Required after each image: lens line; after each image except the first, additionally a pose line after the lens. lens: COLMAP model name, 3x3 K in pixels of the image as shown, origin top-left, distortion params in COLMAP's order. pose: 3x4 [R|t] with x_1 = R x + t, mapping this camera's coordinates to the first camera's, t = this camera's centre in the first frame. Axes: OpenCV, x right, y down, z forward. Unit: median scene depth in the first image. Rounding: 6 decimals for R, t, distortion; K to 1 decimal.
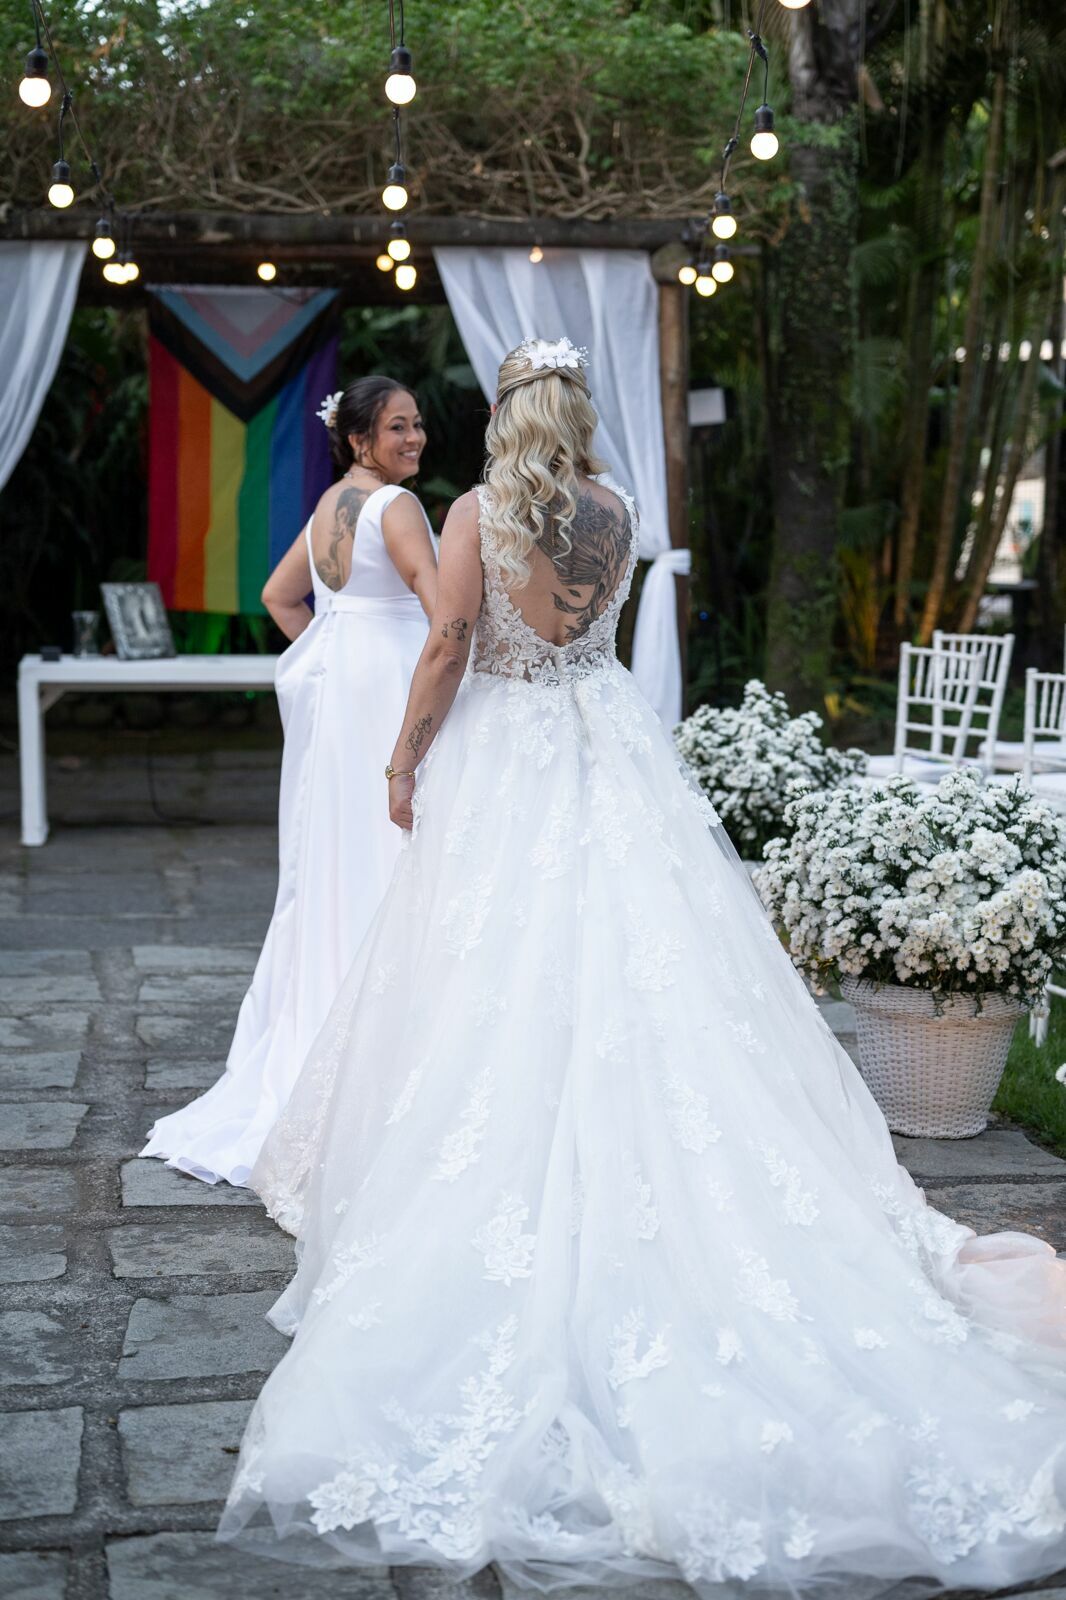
lens RADIAL K [[2910.5, 0, 609.8], [0, 2910.5, 796.9], [0, 0, 1]] dist [-0.002371, -0.070579]
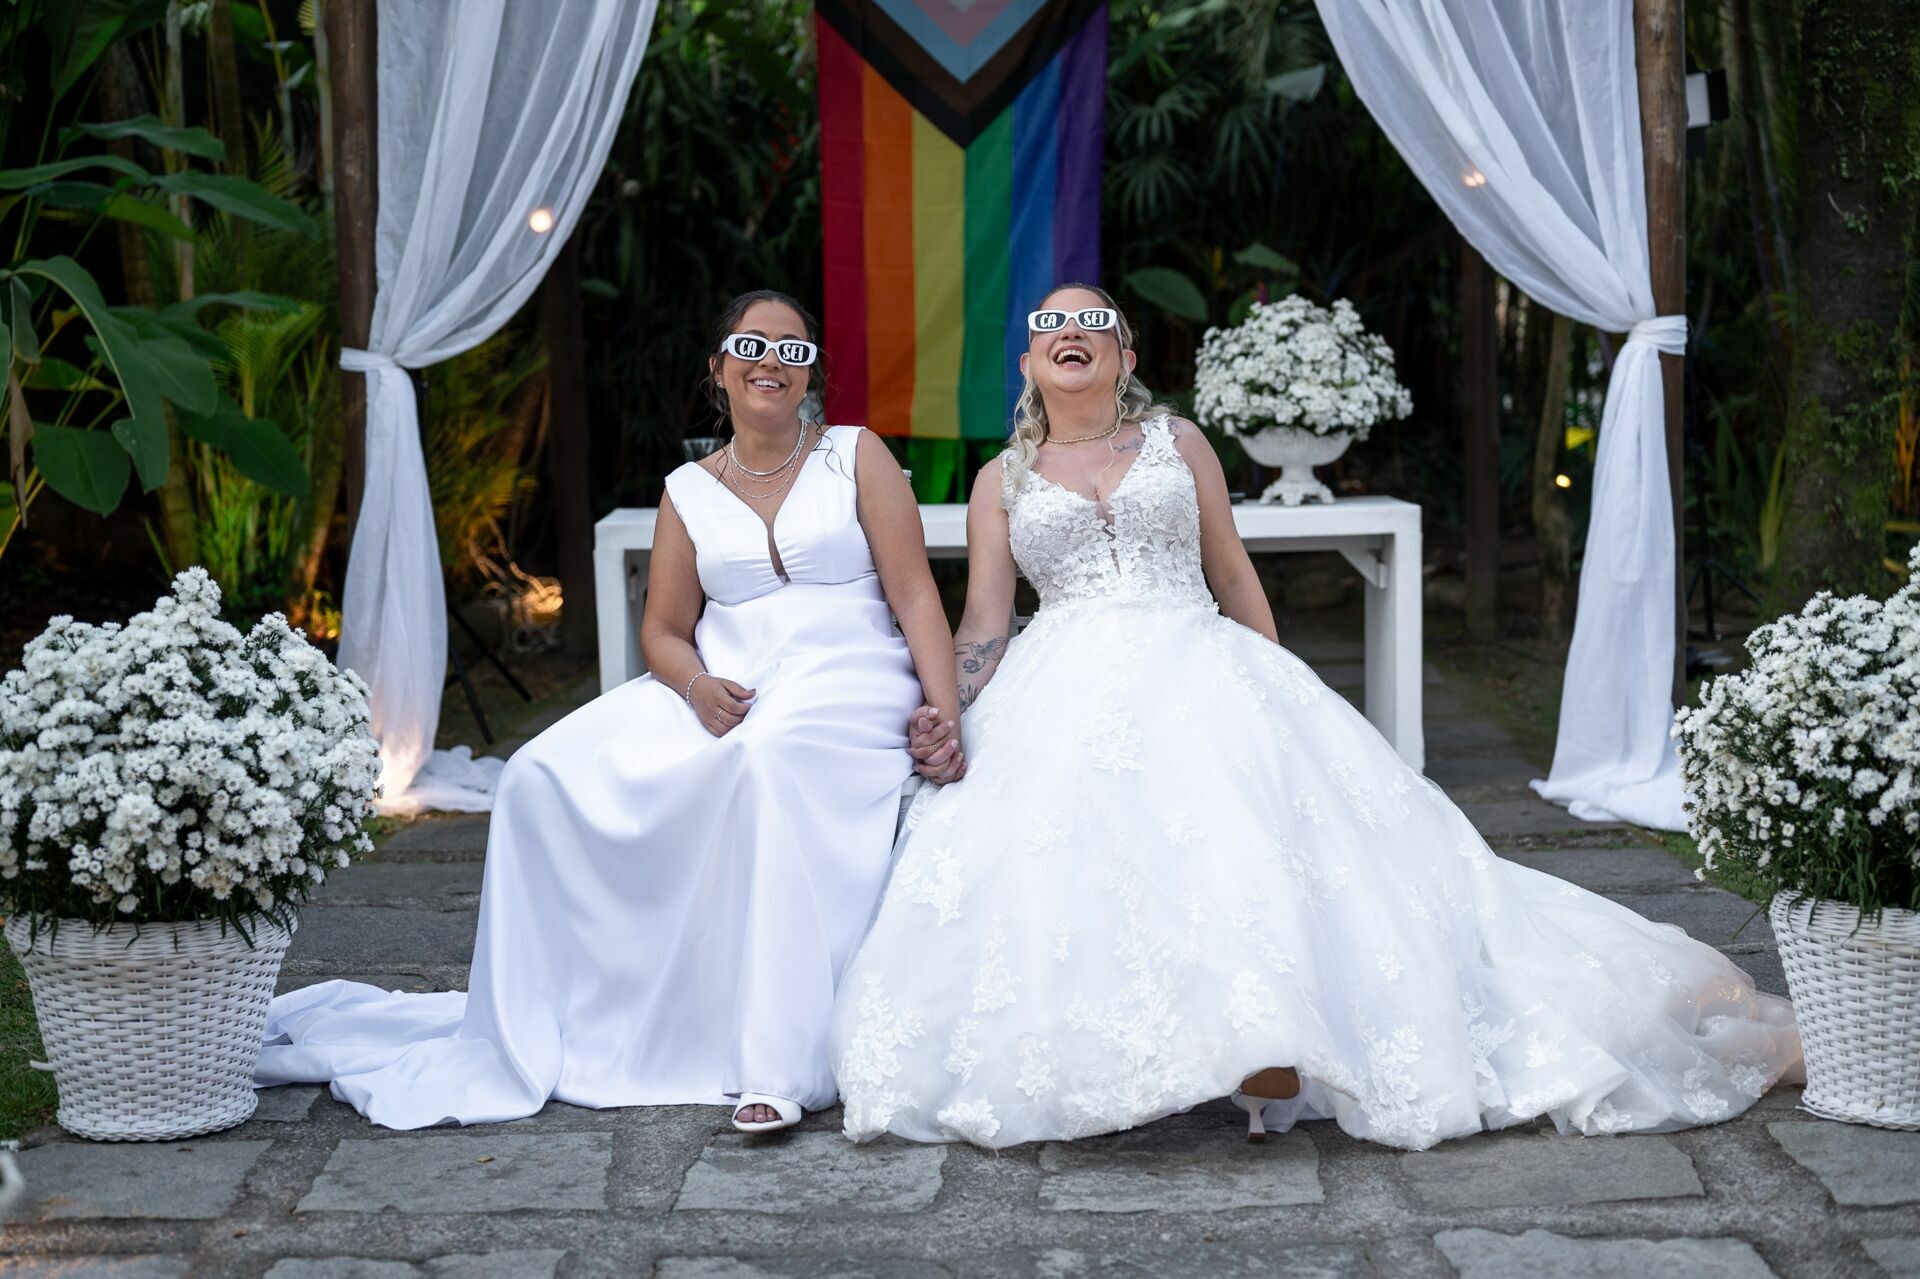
lens RADIAL K [[2488.9, 0, 960.0], [0, 2488.9, 639.5], [0, 0, 1]] dist [-0.007013, -0.030758]
pose [[0.985398, -0.007162, -0.170118, -0.037088], [0.008441, 0.999941, 0.006797, -0.025489], [0.170060, -0.008134, 0.985400, 0.523235]]
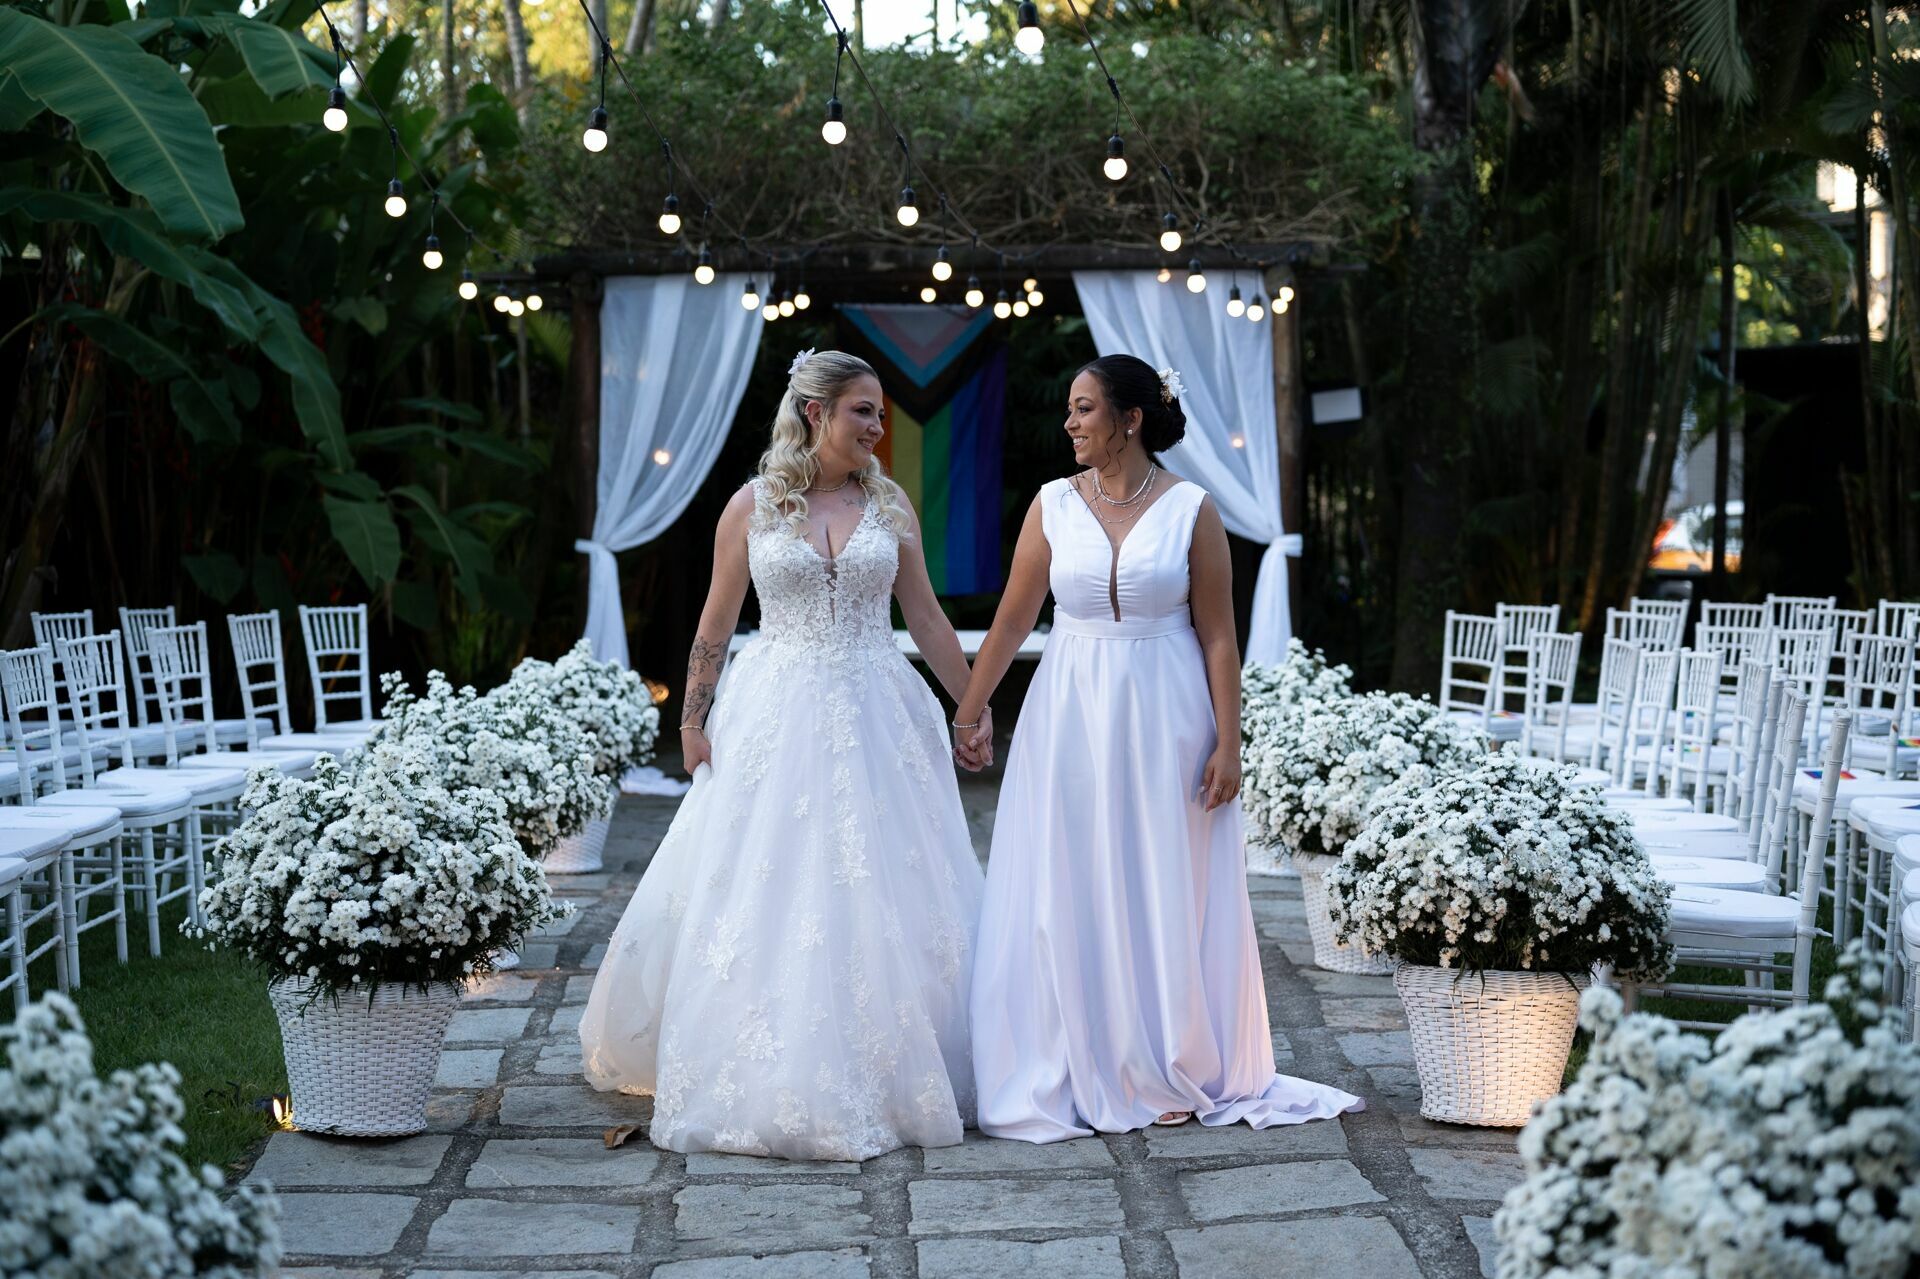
lens RADIAL K [[4325.5, 0, 1055.4], [0, 4325.5, 765.3], [0, 0, 1]] dist [0.029088, -0.124132]
pose [[0.987285, 0.001347, -0.158955, 0.220777], [-0.007858, 0.999155, -0.040340, 0.079667], [0.158766, 0.041077, 0.986461, -0.725979]]
